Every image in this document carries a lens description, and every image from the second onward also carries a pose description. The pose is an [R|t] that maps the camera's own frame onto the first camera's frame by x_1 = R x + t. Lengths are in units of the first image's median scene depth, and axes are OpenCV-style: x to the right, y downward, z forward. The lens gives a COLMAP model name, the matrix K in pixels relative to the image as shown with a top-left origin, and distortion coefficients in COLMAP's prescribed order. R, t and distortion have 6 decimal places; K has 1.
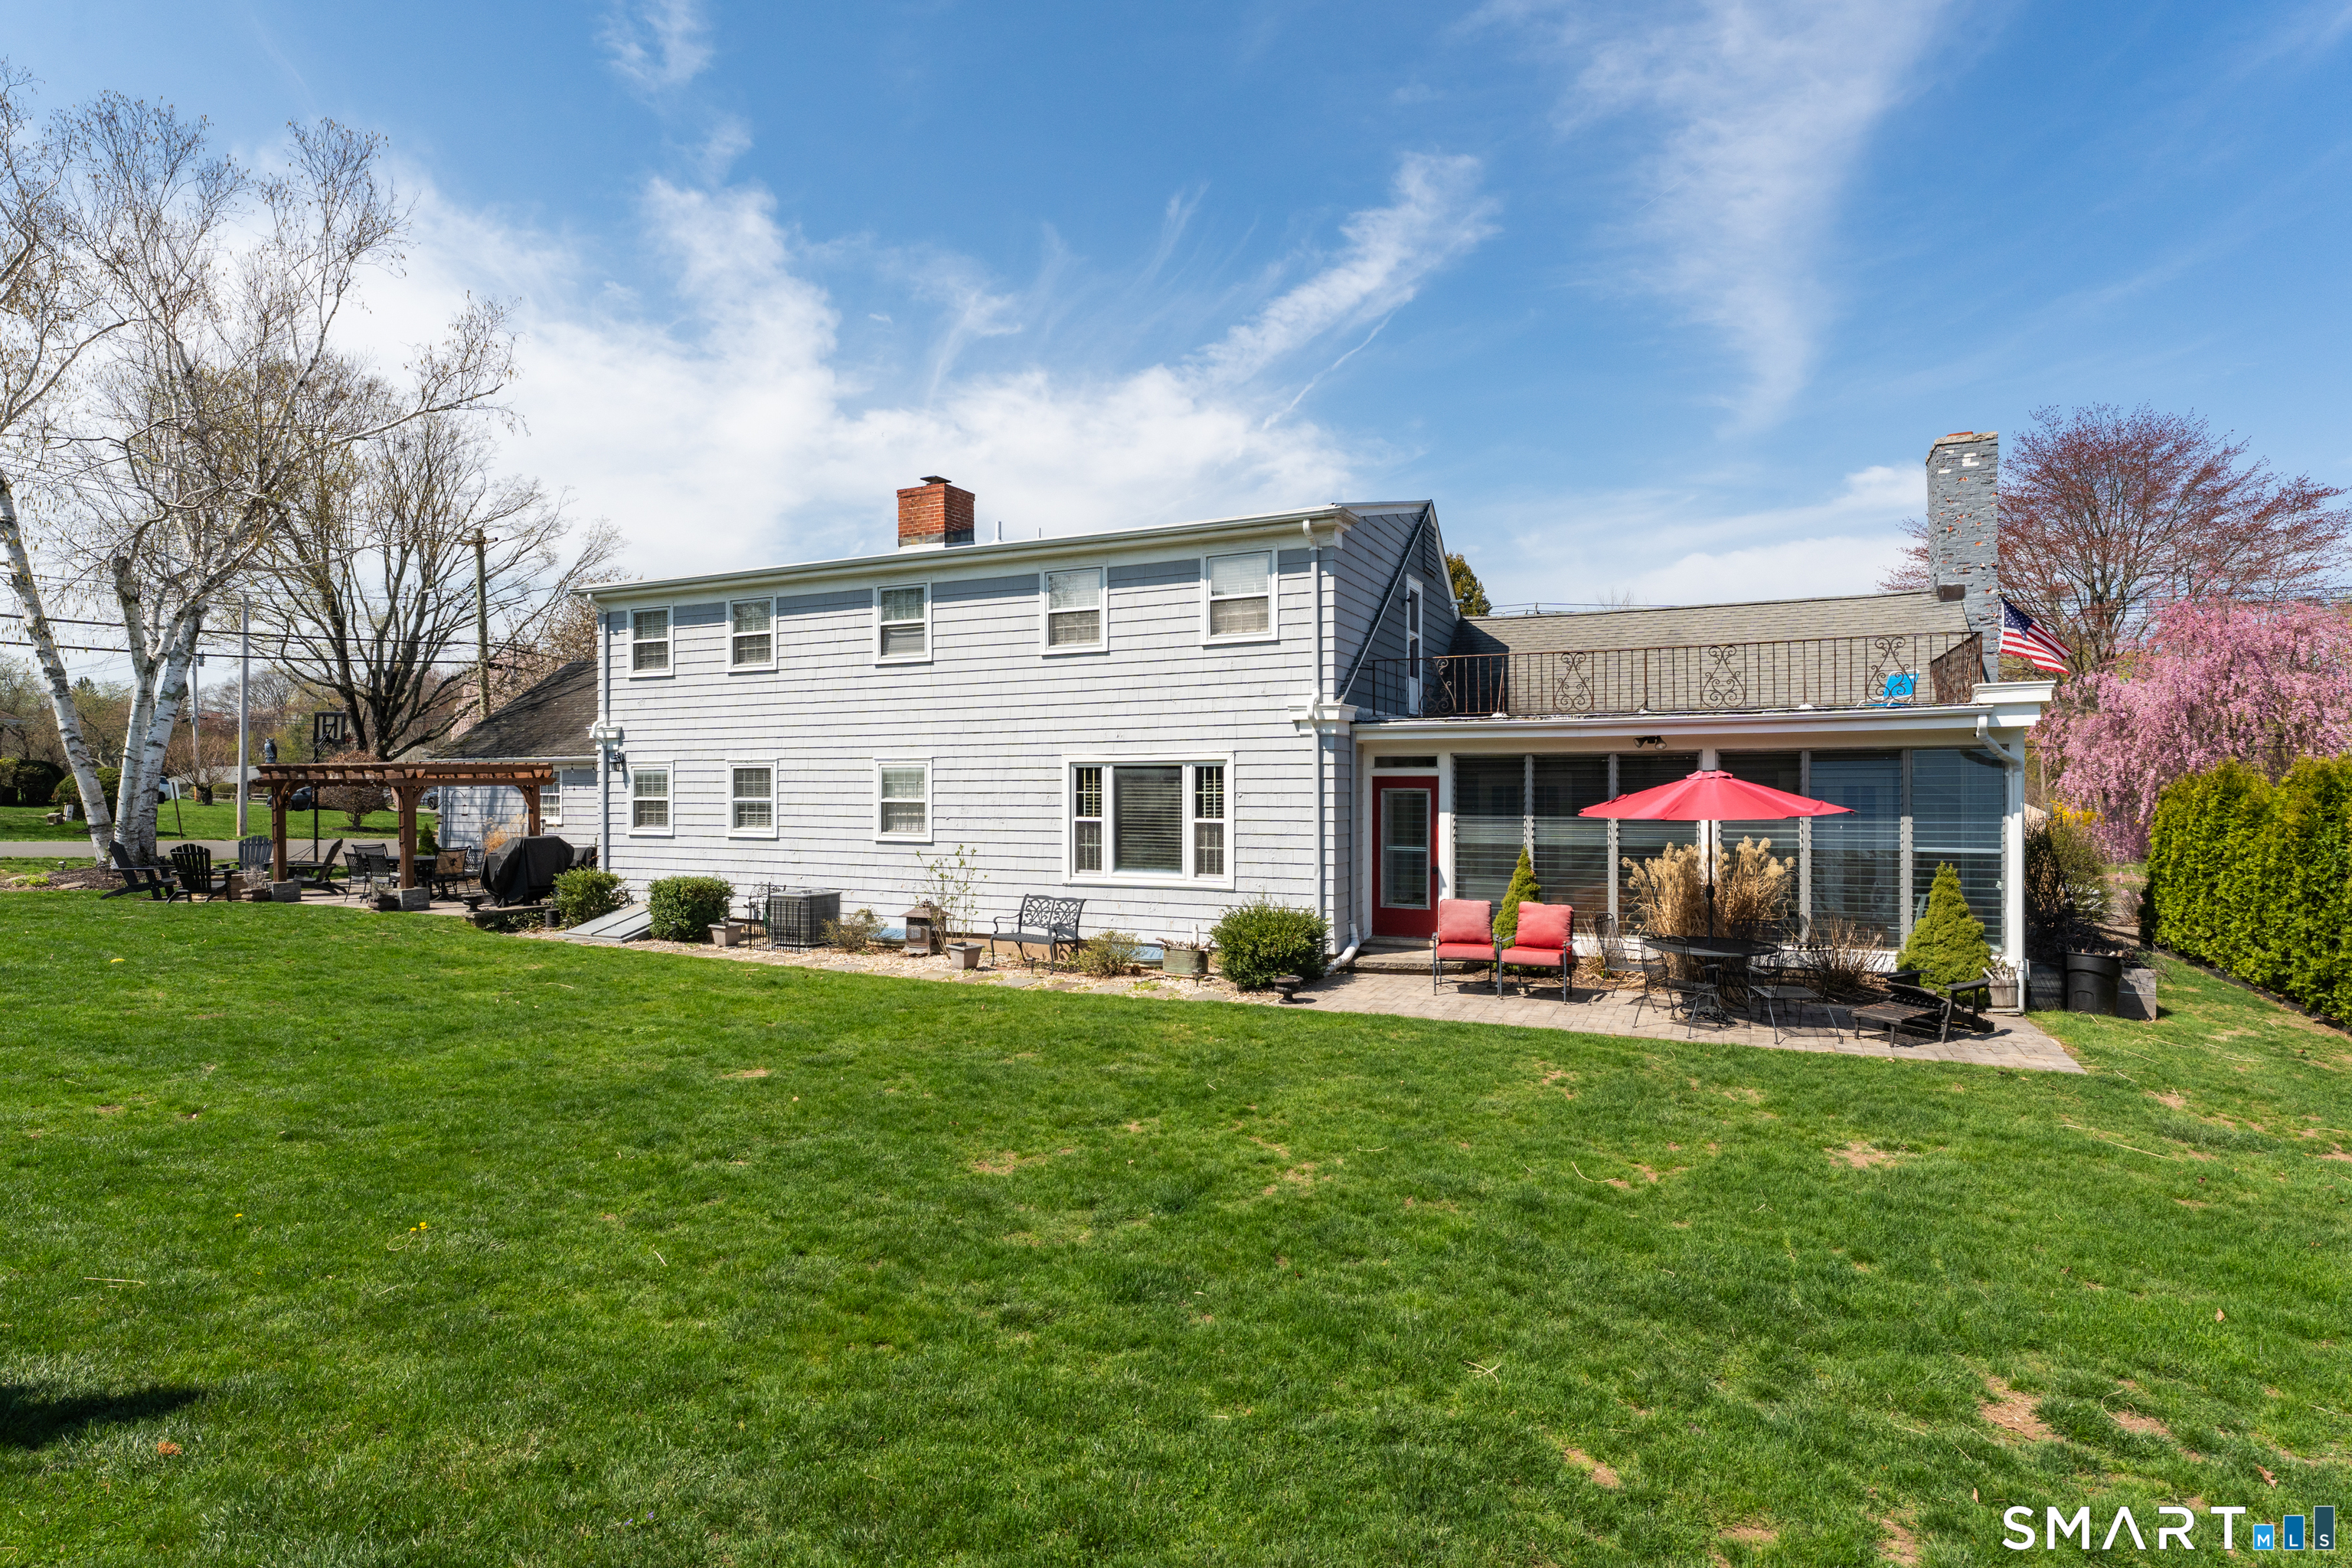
lens RADIAL K [[1203.8, 0, 1189.3], [0, 1203.8, 771.5], [0, 0, 1]] dist [0.000855, -0.000777]
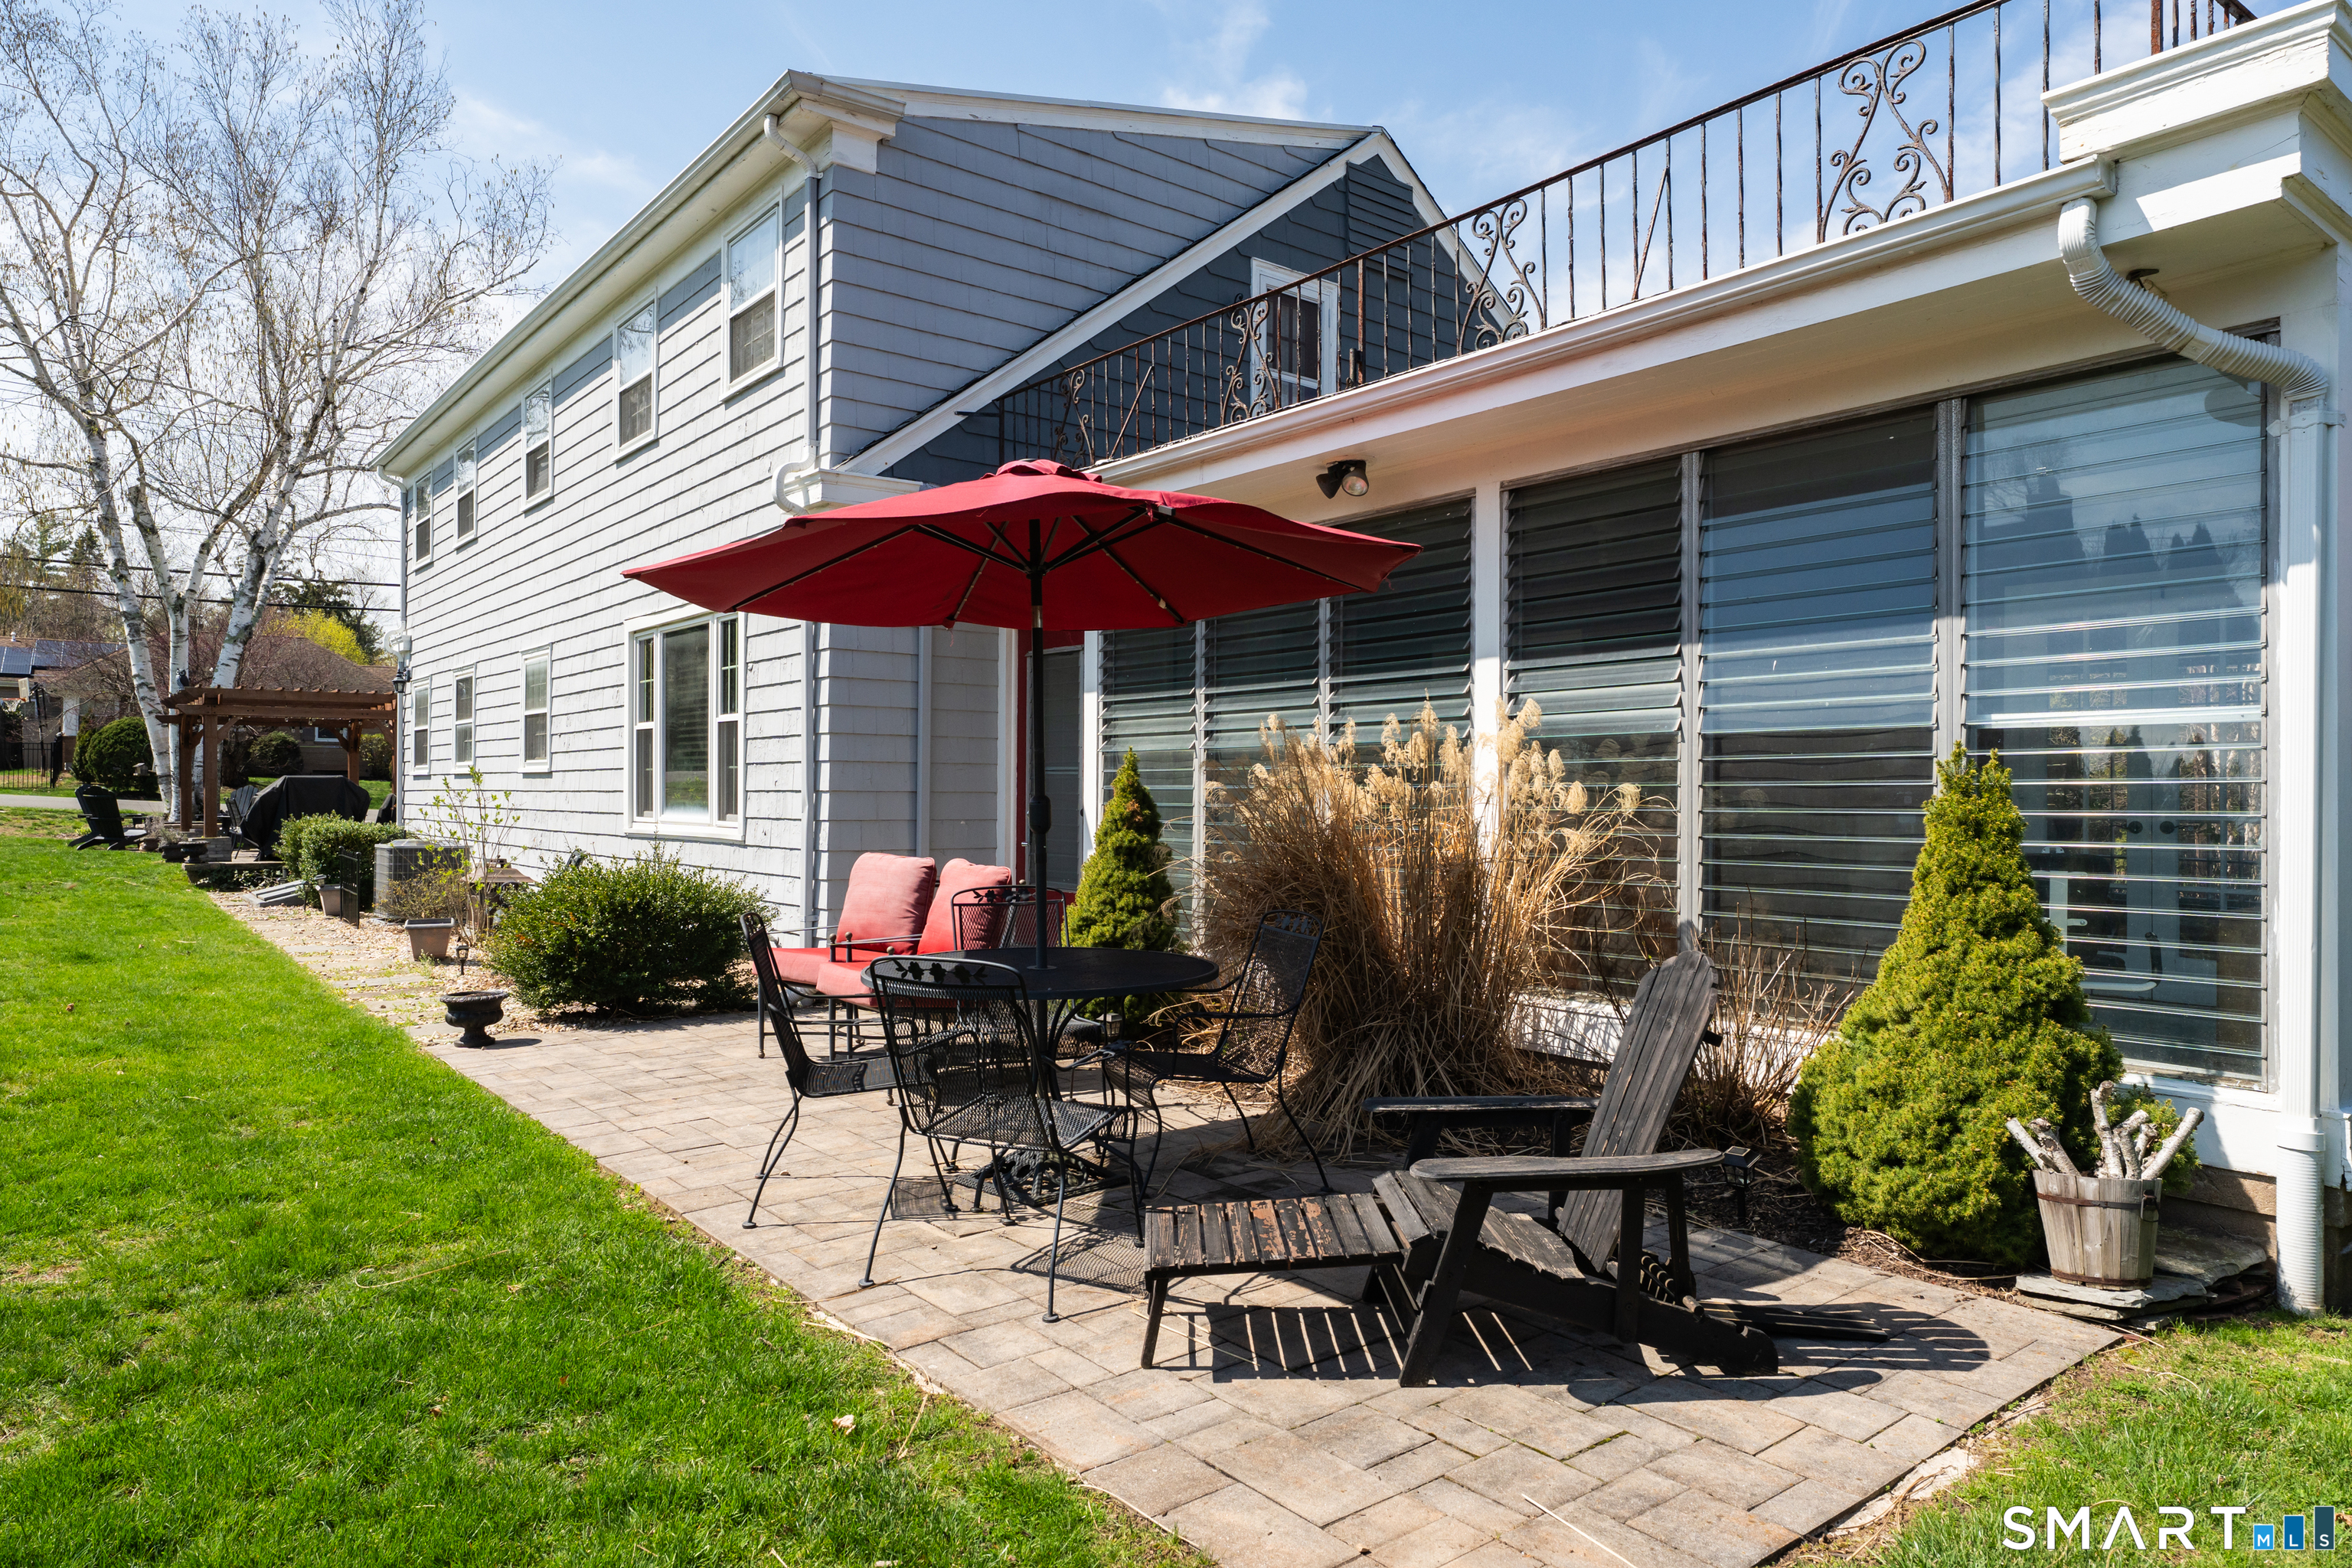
lens RADIAL K [[1470.7, 0, 1158.1], [0, 1470.7, 782.3], [0, 0, 1]] dist [0.002320, 0.000959]
pose [[0.890999, 0.001069, -0.454005, 0.523154], [0.002938, 0.999963, 0.008121, 0.068385], [0.453997, -0.008569, 0.890962, 0.505823]]
